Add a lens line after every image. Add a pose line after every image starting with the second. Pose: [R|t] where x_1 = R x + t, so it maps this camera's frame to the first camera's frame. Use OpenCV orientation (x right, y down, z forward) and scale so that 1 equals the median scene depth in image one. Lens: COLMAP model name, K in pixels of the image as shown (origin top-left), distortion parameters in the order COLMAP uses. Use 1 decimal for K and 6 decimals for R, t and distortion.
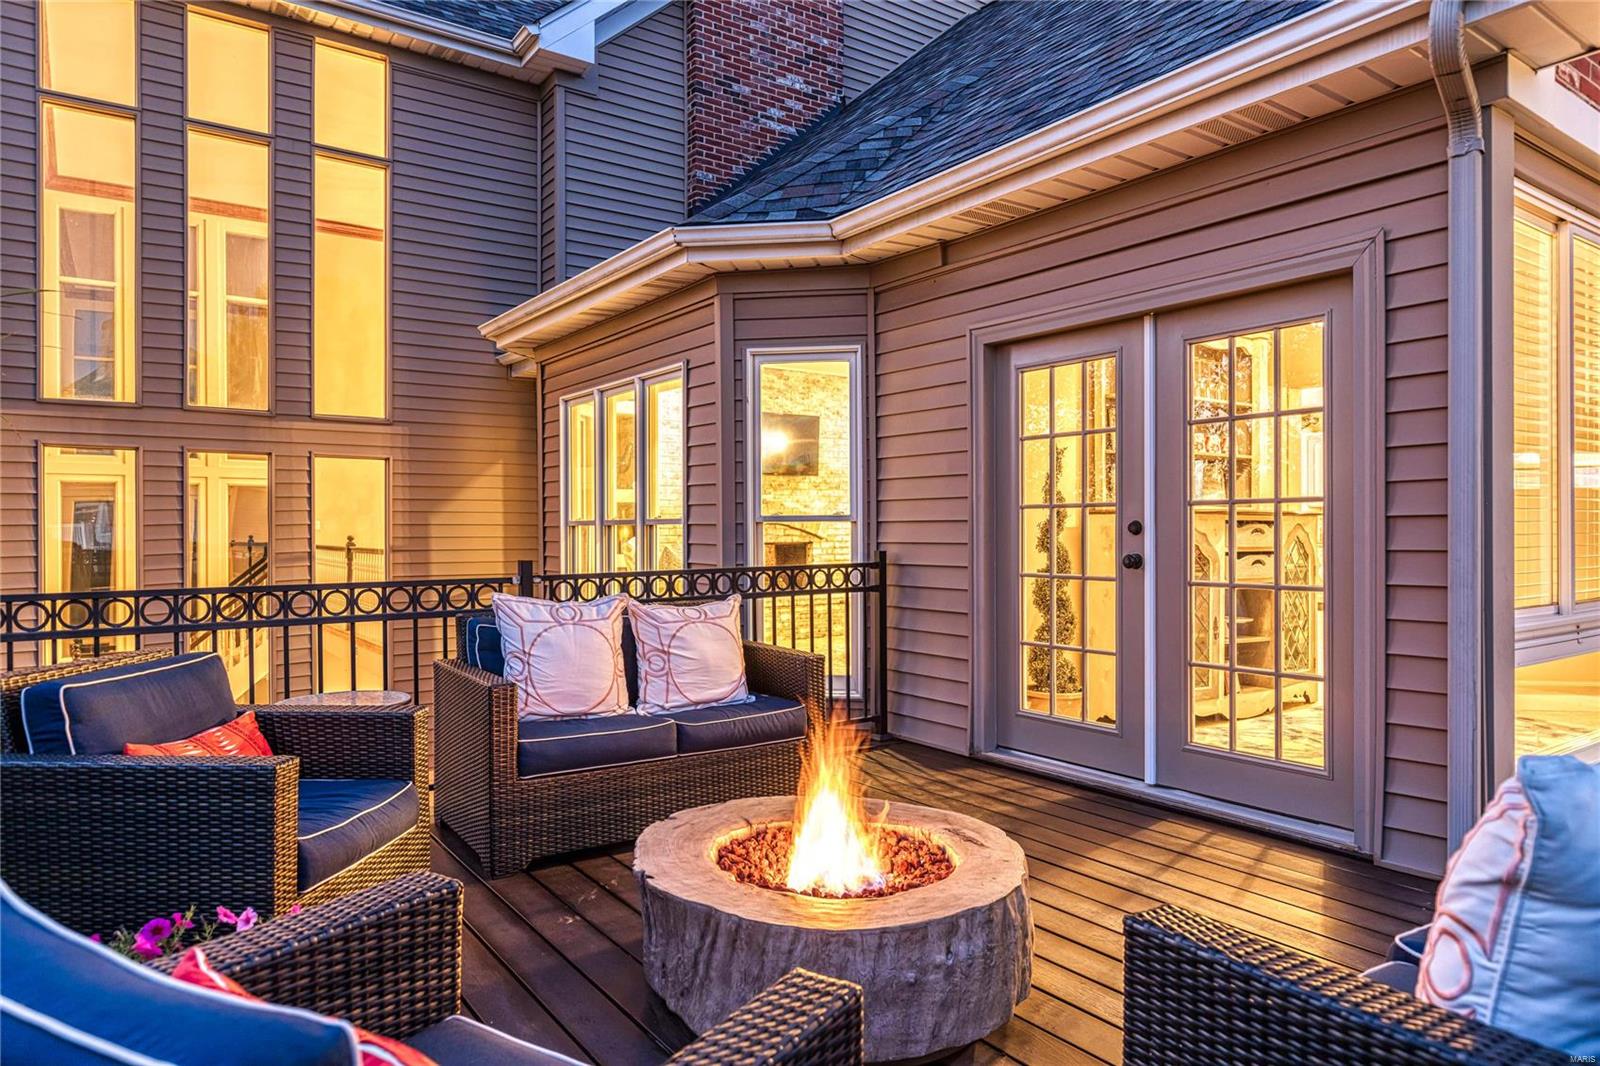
lens RADIAL K [[1063.7, 0, 812.7], [0, 1063.7, 531.1], [0, 0, 1]] dist [0.007525, 0.002415]
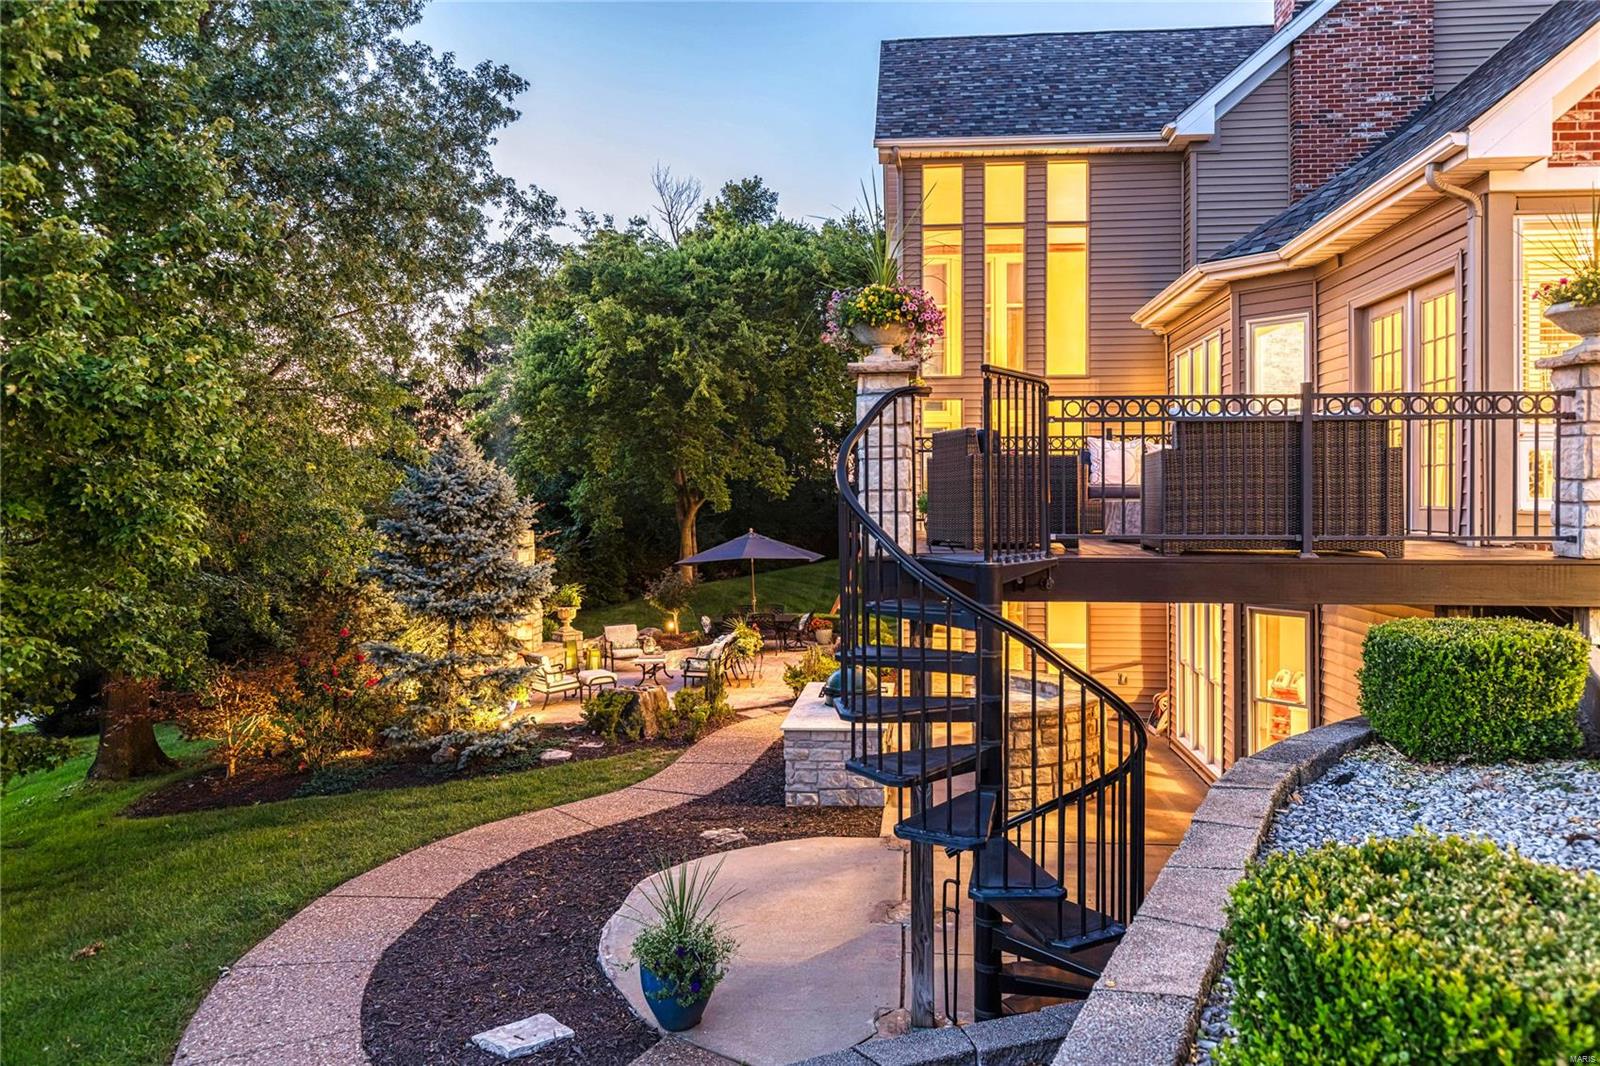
lens RADIAL K [[1063.7, 0, 785.7], [0, 1063.7, 501.1], [0, 0, 1]] dist [0.007525, 0.002415]
pose [[0.752529, -0.000876, -0.658559, 0.347055], [0.007801, 0.999941, 0.007583, 0.076394], [0.658513, -0.010844, 0.752491, -0.579434]]
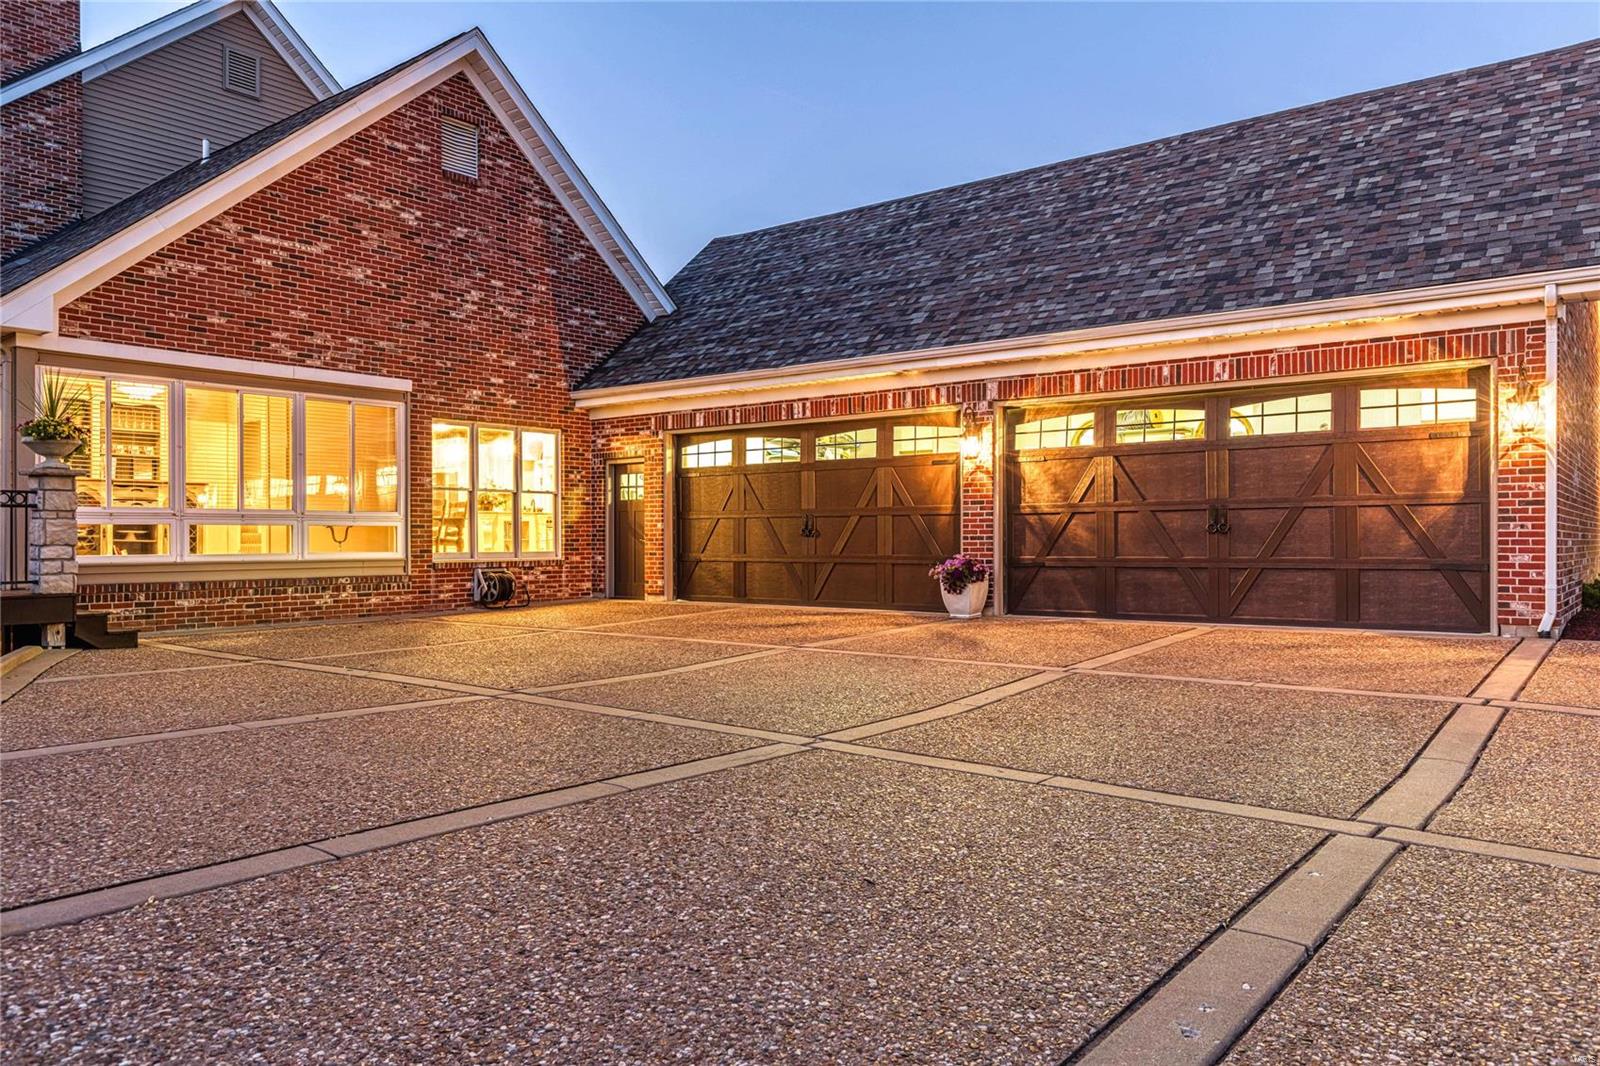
lens RADIAL K [[1133.1, 0, 888.3], [0, 1133.1, 535.6], [0, 0, 1]] dist [0.002406, -0.008624]
pose [[0.944488, -0.012829, 0.328296, 0.700527], [0.010944, 0.999911, 0.007589, 0.063292], [-0.328364, -0.003575, 0.944544, -1.097828]]
